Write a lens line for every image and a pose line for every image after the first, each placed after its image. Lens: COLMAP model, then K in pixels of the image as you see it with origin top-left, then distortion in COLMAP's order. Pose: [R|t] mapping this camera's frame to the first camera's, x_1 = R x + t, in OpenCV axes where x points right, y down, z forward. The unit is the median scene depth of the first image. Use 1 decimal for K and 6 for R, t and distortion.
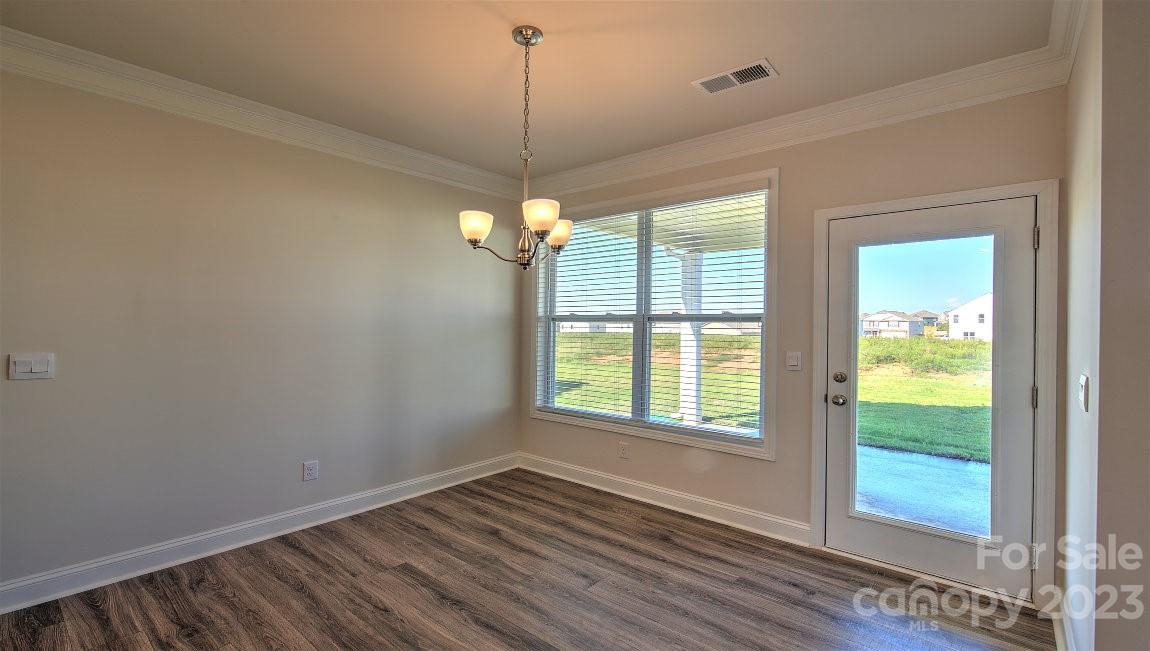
lens RADIAL K [[504.1, 0, 575.4], [0, 504.1, 326.1], [0, 0, 1]] dist [0.003971, -0.000846]
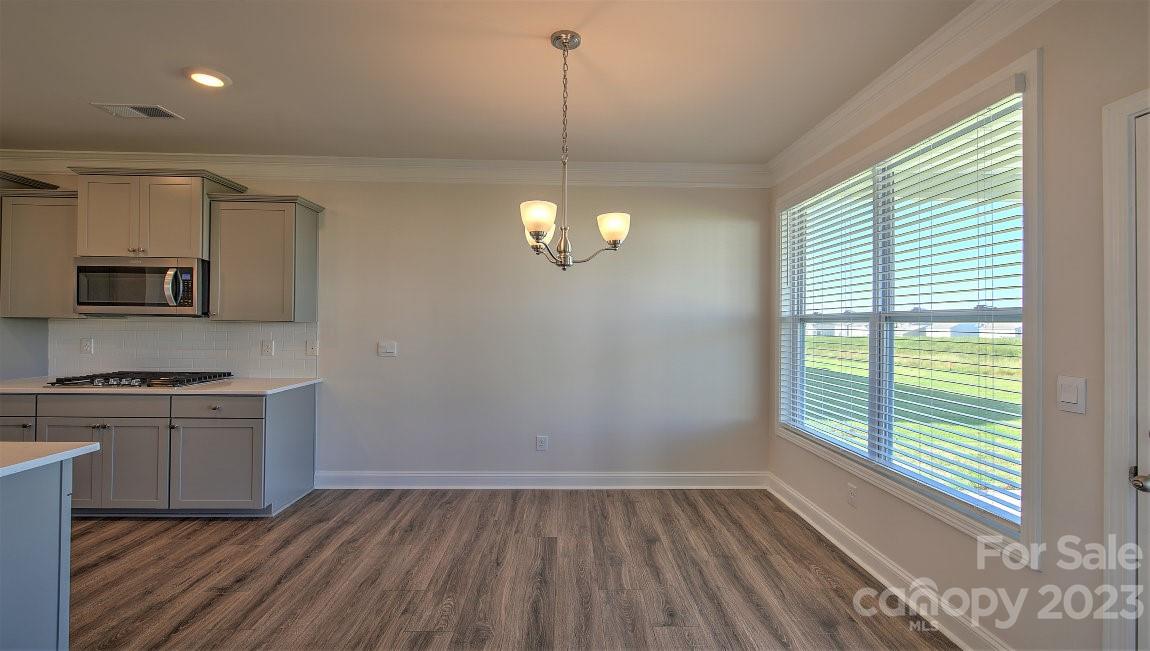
lens RADIAL K [[504.1, 0, 575.6], [0, 504.1, 321.1], [0, 0, 1]] dist [0.003971, -0.000846]
pose [[0.670697, -0.004191, -0.741720, 0.429603], [-0.006400, 0.999914, -0.011437, 0.000901], [0.741704, 0.012418, 0.670612, 0.223260]]
